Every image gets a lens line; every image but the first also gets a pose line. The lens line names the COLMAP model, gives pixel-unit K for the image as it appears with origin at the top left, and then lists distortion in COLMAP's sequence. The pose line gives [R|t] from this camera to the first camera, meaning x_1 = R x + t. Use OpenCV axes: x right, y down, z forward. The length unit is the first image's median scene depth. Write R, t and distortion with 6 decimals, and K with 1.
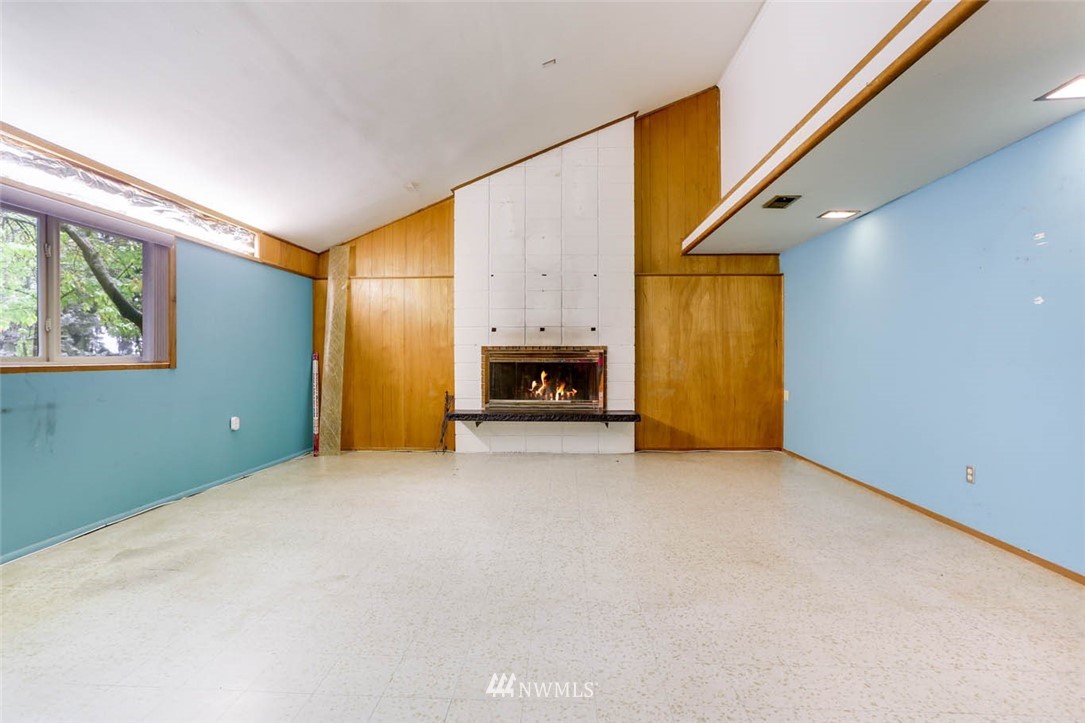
lens RADIAL K [[533.2, 0, 536.9], [0, 533.2, 355.9], [0, 0, 1]] dist [-0.023503, 0.001585]
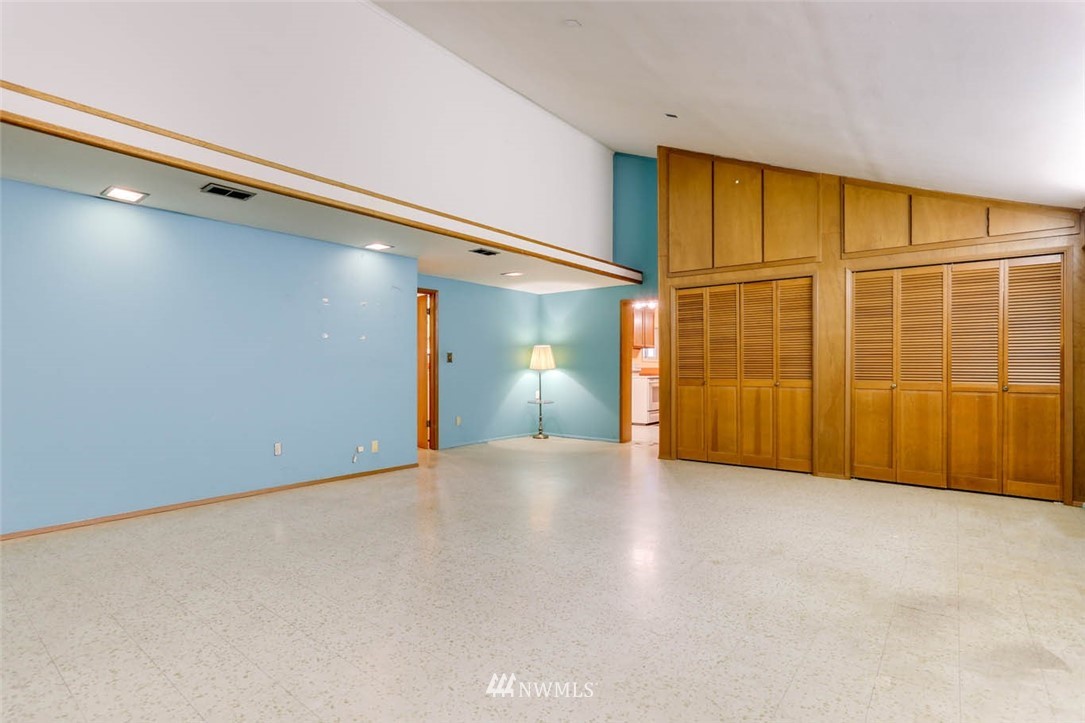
lens RADIAL K [[533.2, 0, 536.9], [0, 533.2, 355.9], [0, 0, 1]] dist [-0.023503, 0.001585]
pose [[-0.821287, 0.012675, 0.570374, -0.682579], [-0.002497, 0.999664, -0.025809, 0.009508], [-0.570510, -0.022620, -0.820979, 2.084086]]
